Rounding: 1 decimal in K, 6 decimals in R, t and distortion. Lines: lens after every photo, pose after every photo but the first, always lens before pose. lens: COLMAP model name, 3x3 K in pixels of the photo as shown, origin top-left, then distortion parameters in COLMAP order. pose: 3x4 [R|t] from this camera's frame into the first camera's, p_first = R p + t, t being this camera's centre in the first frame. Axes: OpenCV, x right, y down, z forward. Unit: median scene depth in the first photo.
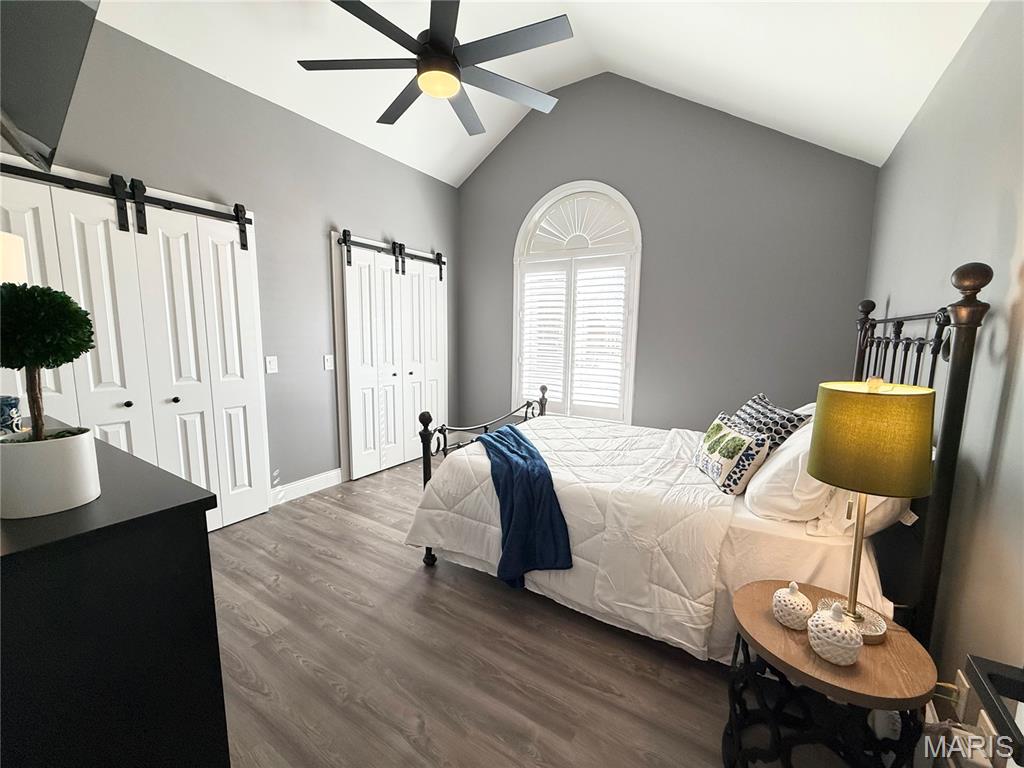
lens RADIAL K [[407.4, 0, 509.4], [0, 407.4, 382.5], [0, 0, 1]] dist [-0.000181, -0.000795]
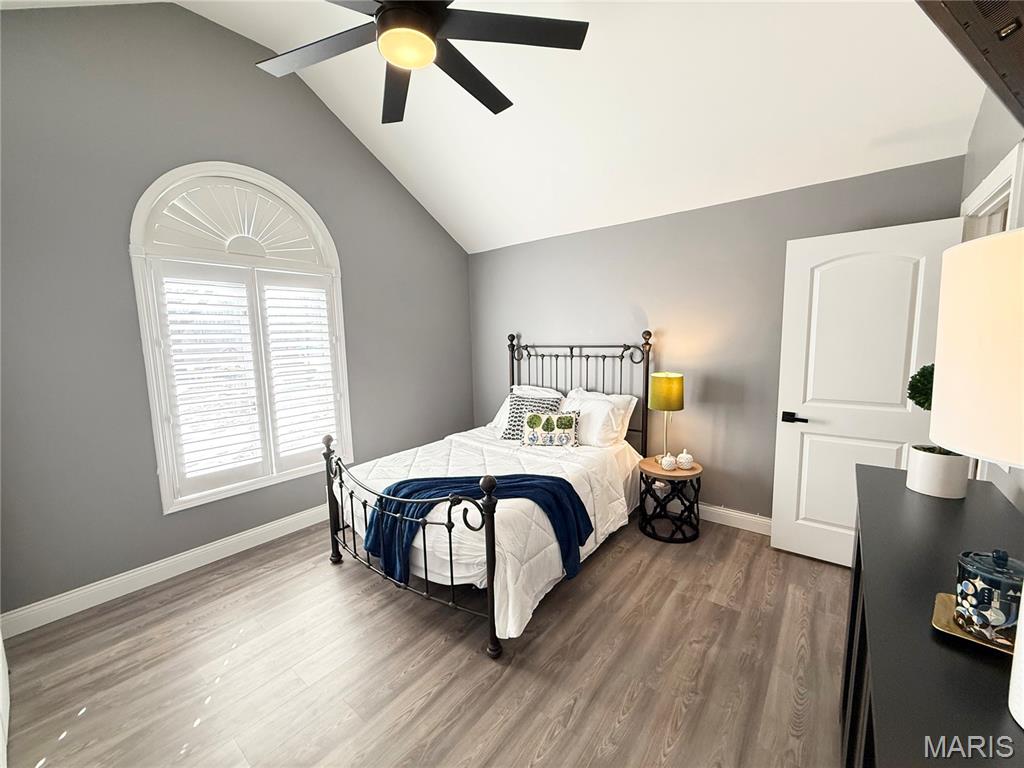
lens RADIAL K [[407.4, 0, 512.1], [0, 407.4, 381.7], [0, 0, 1]] dist [-0.000181, -0.000795]
pose [[0.110742, -0.128845, 0.985462, -1.211007], [0.148009, 0.982642, 0.111843, -0.247740], [-0.982766, 0.133472, 0.127890, 1.012467]]
